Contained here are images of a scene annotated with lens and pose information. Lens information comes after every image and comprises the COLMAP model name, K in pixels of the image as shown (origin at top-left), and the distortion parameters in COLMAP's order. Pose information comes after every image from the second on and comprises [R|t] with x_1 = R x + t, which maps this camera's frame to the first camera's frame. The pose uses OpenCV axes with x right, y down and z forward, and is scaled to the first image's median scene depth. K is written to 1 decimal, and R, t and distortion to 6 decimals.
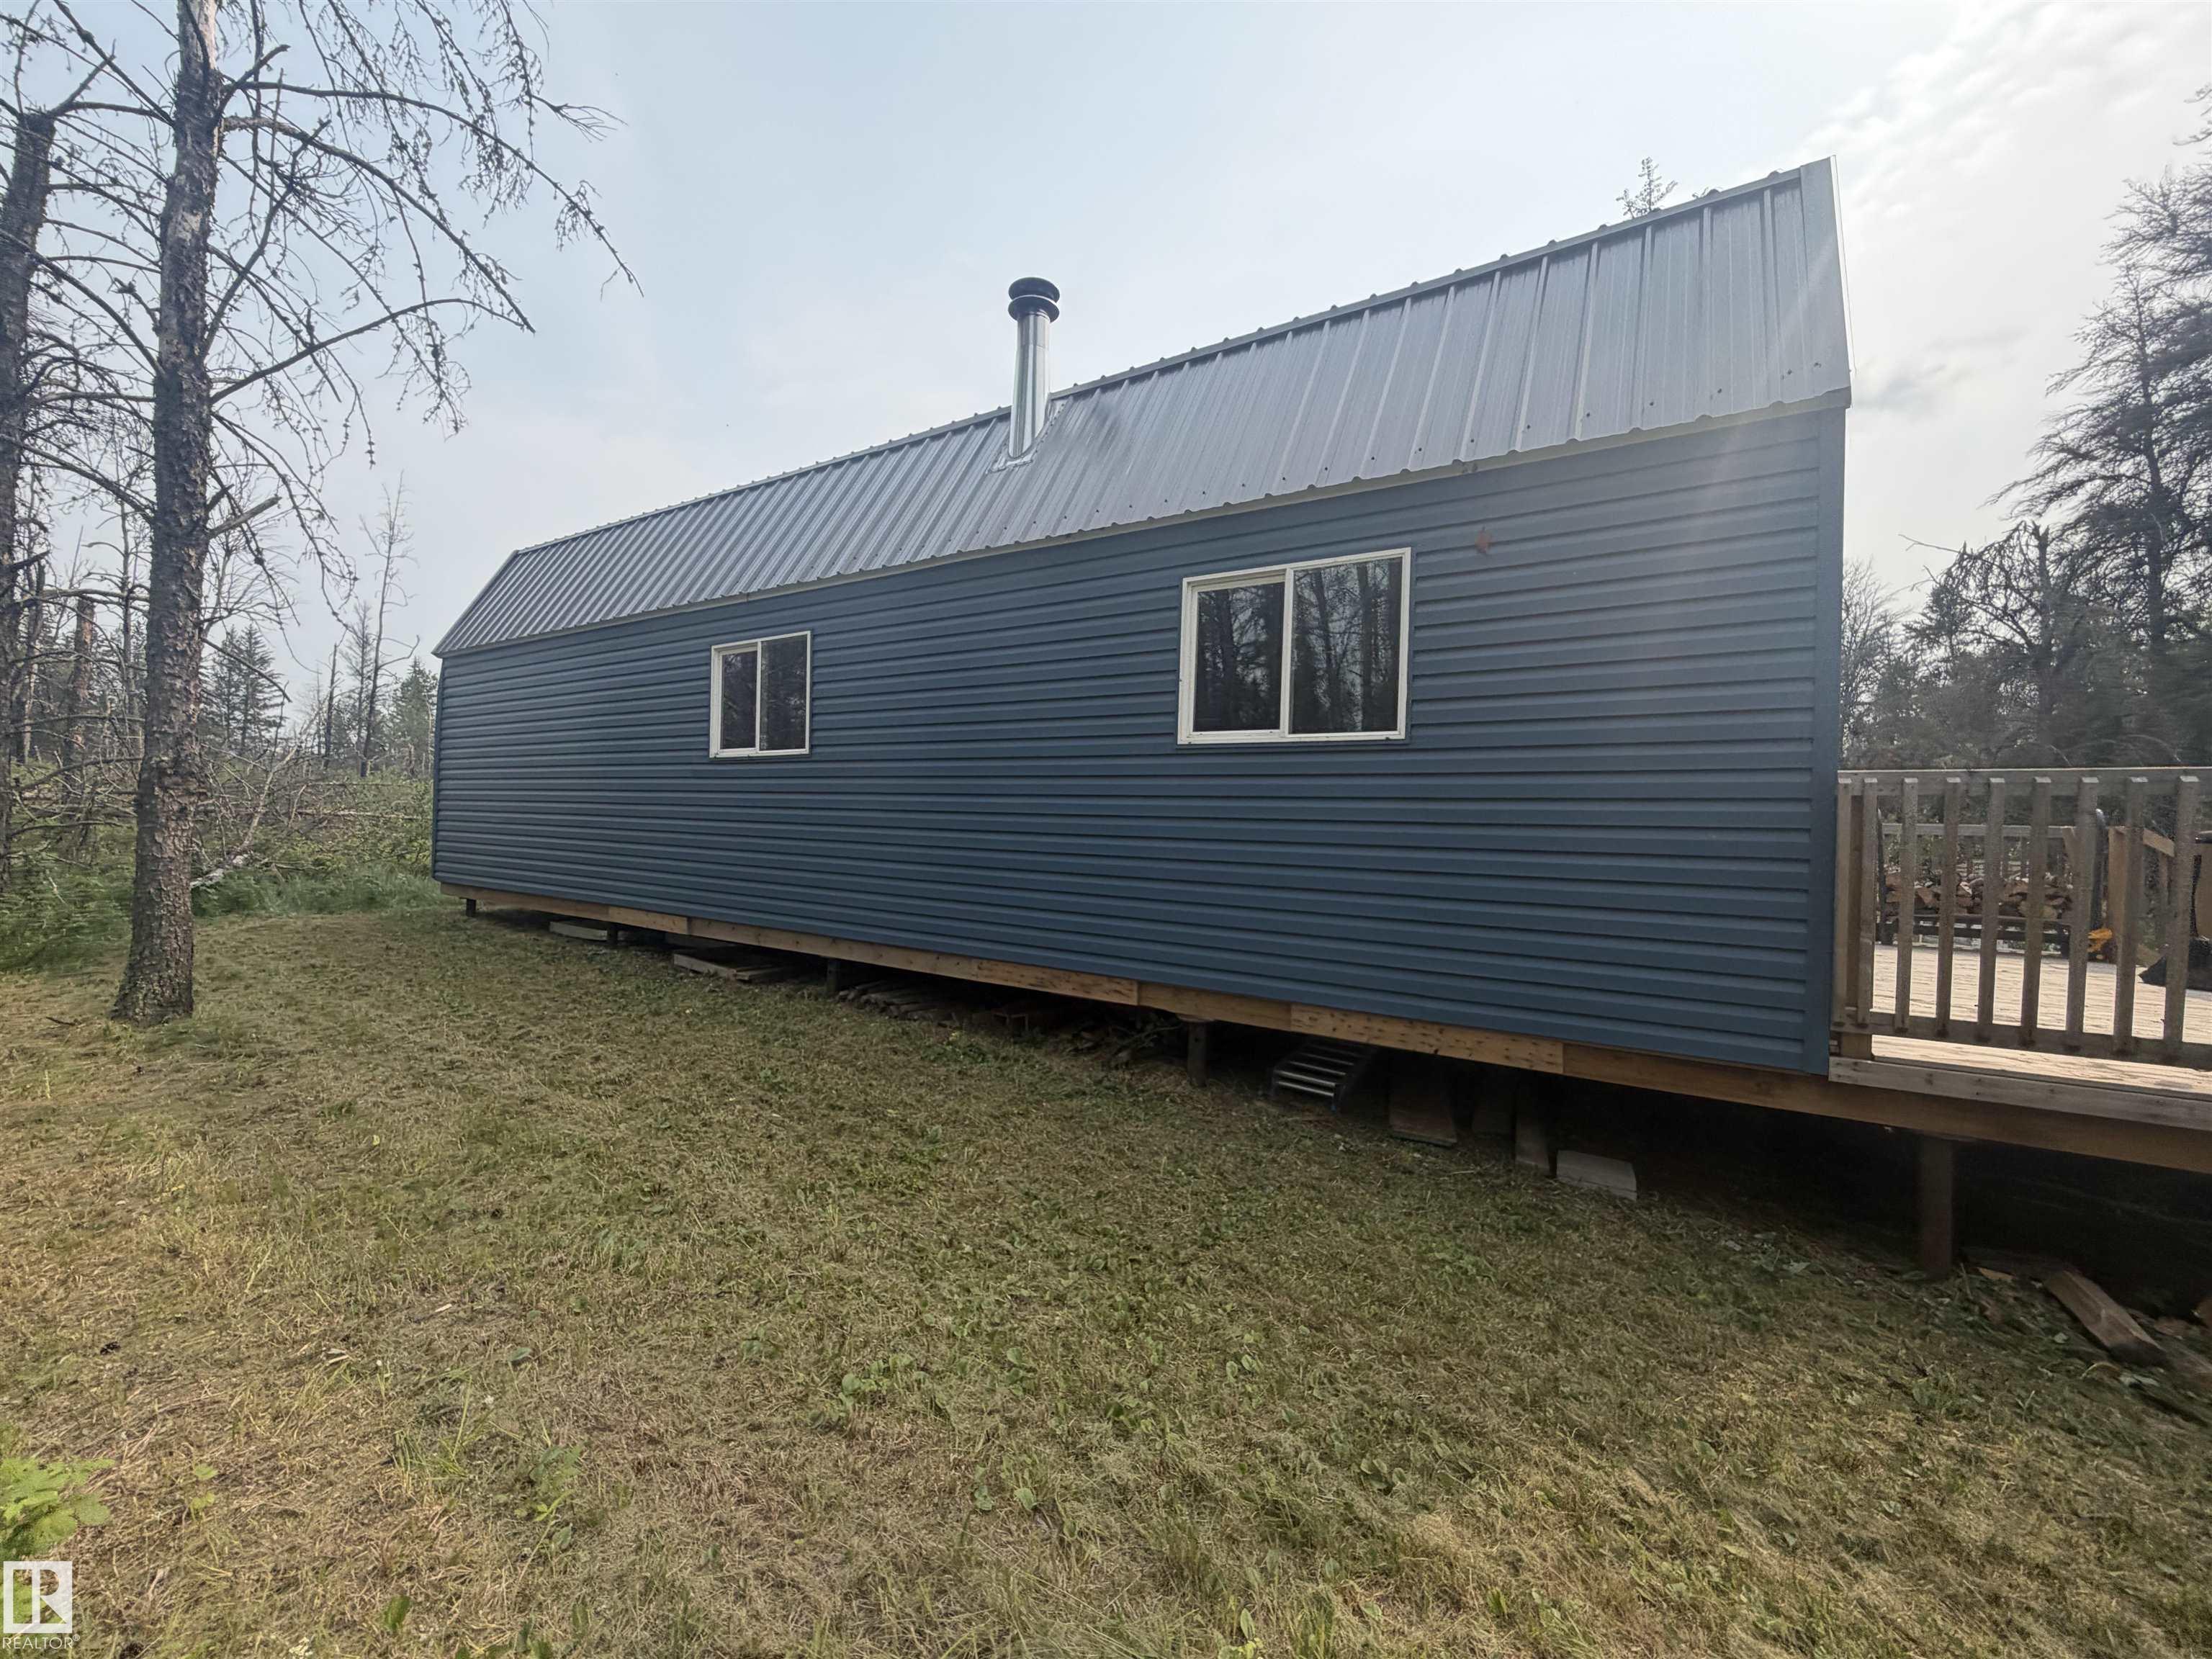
lens RADIAL K [[877.0, 0, 1106.0], [0, 877.0, 829.5], [0, 0, 1]] dist [0.000006, -0.000039]
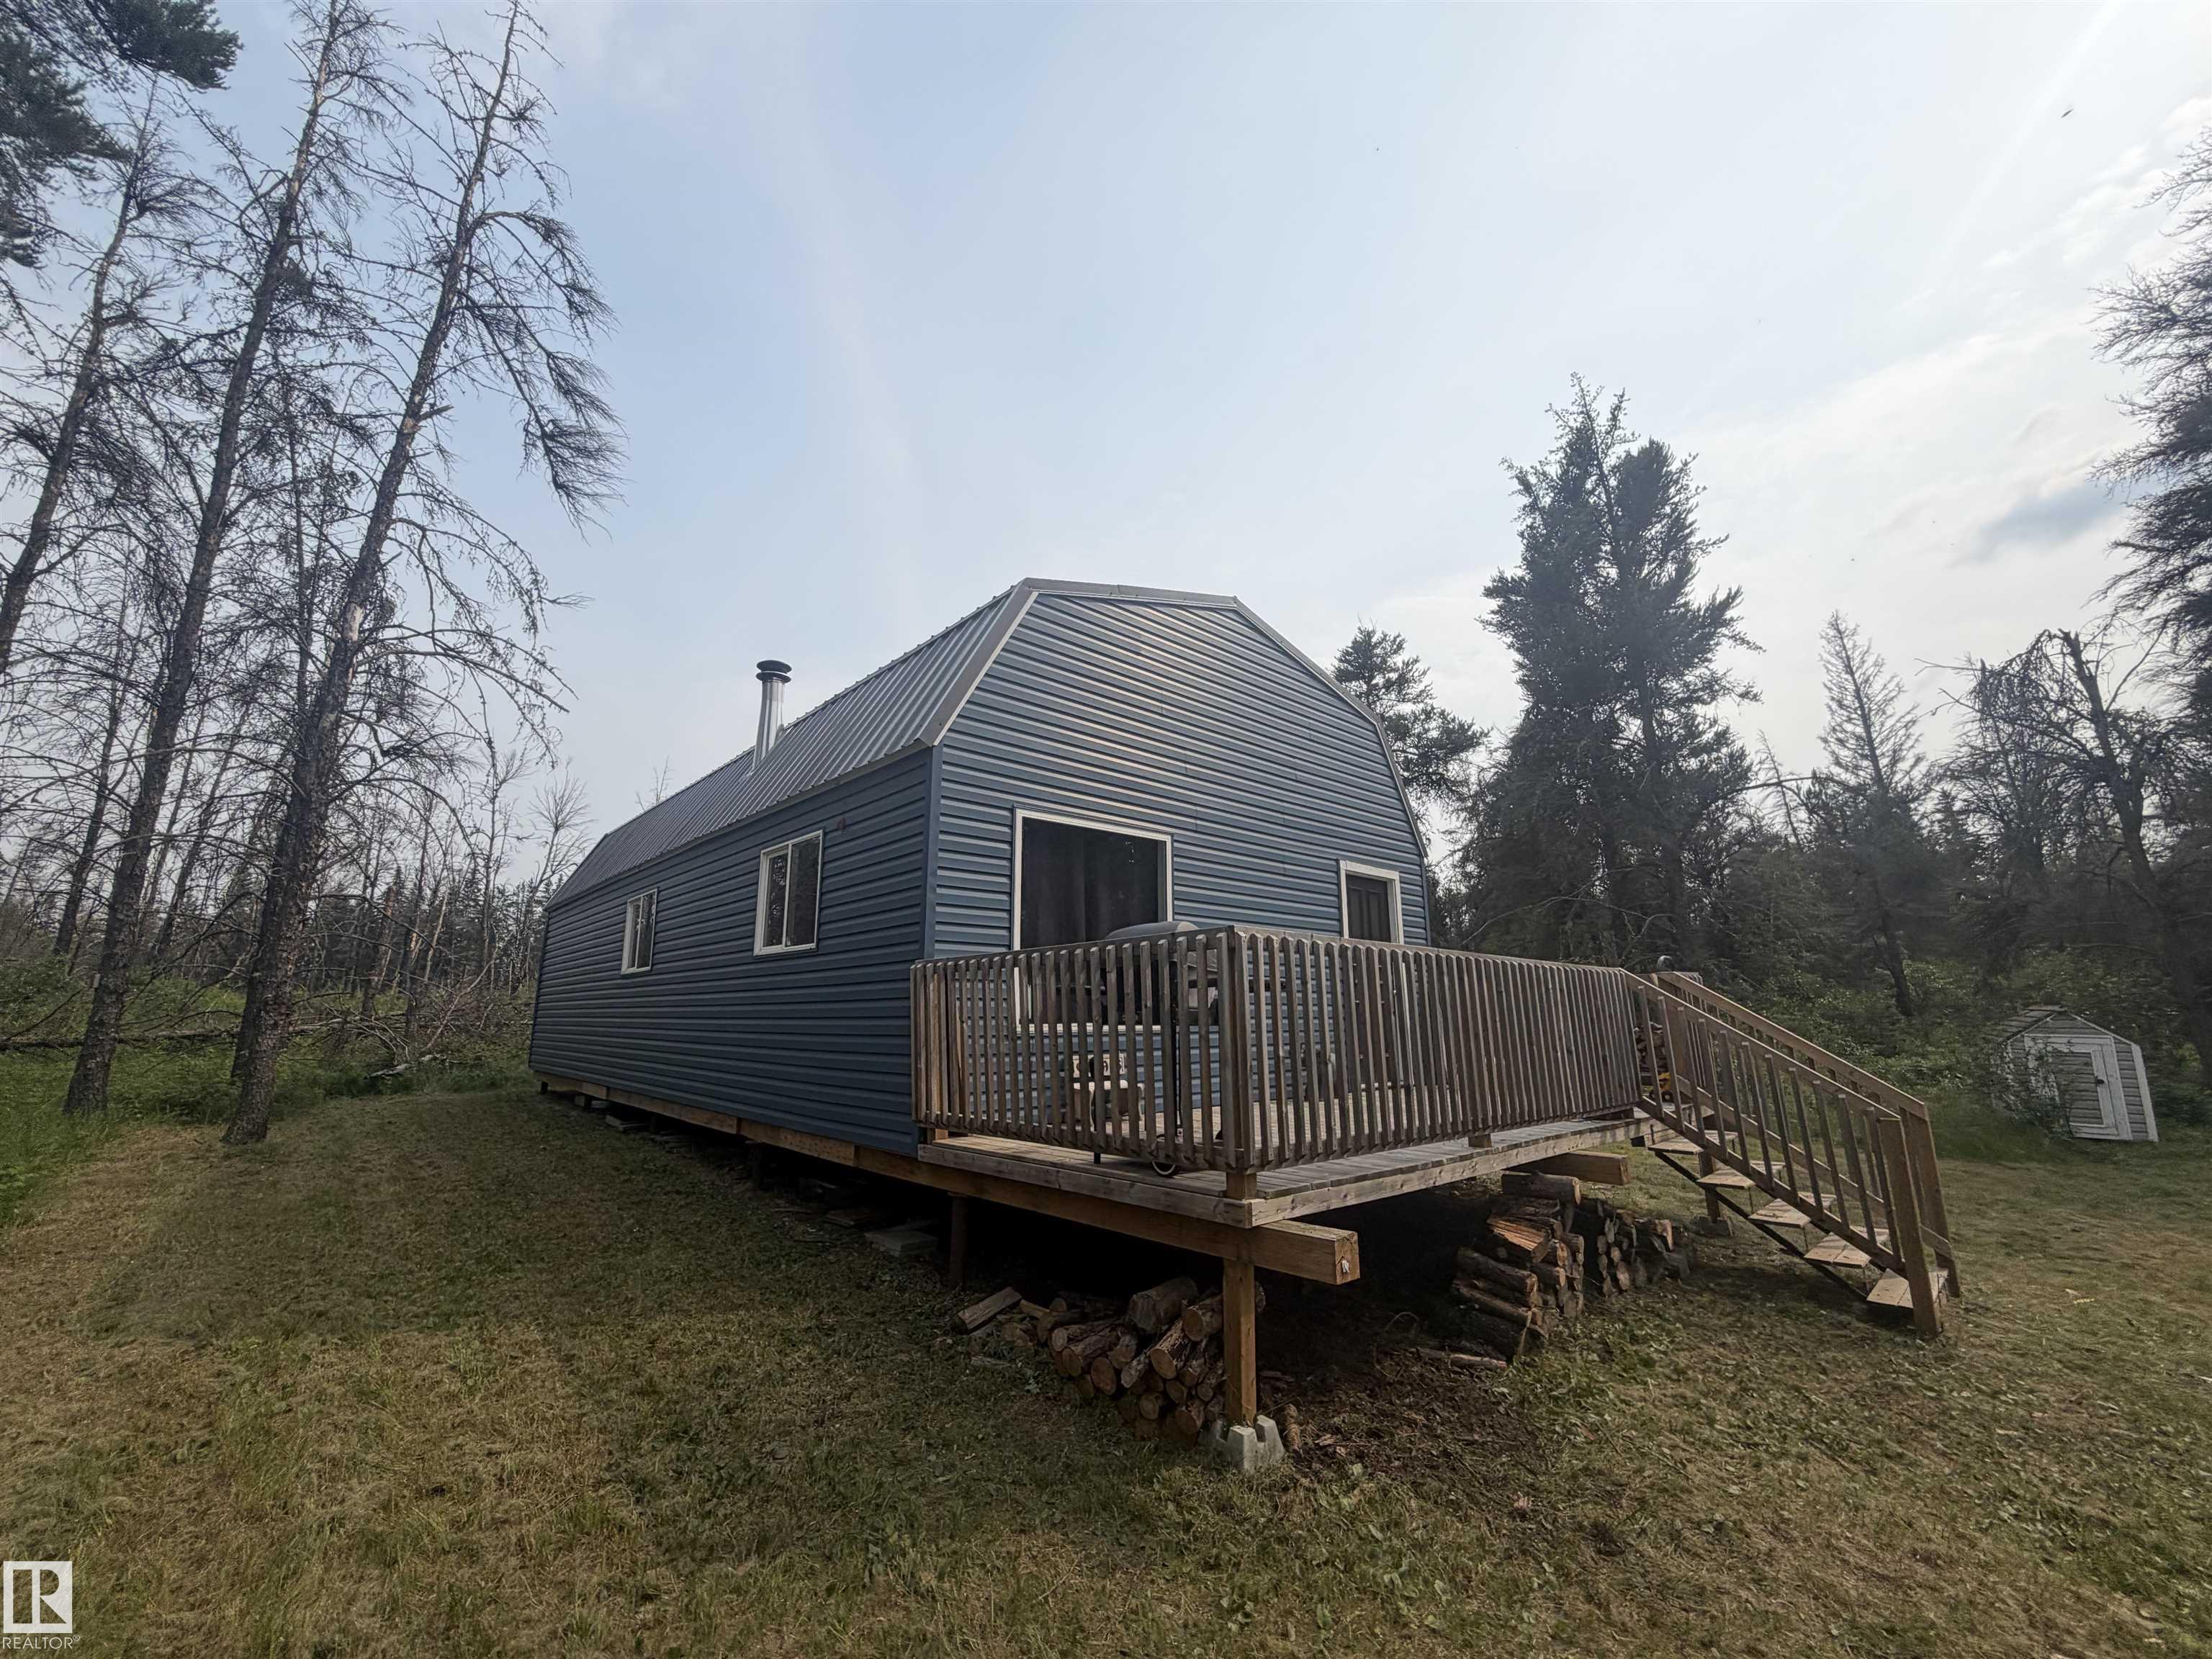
lens RADIAL K [[877.0, 0, 1106.0], [0, 877.0, 829.5], [0, 0, 1]] dist [0.000006, -0.000039]
pose [[0.963244, -0.093816, -0.251715, 0.938213], [0.039468, 0.976290, -0.212837, 0.033287], [0.265714, 0.195079, 0.944108, -0.294939]]
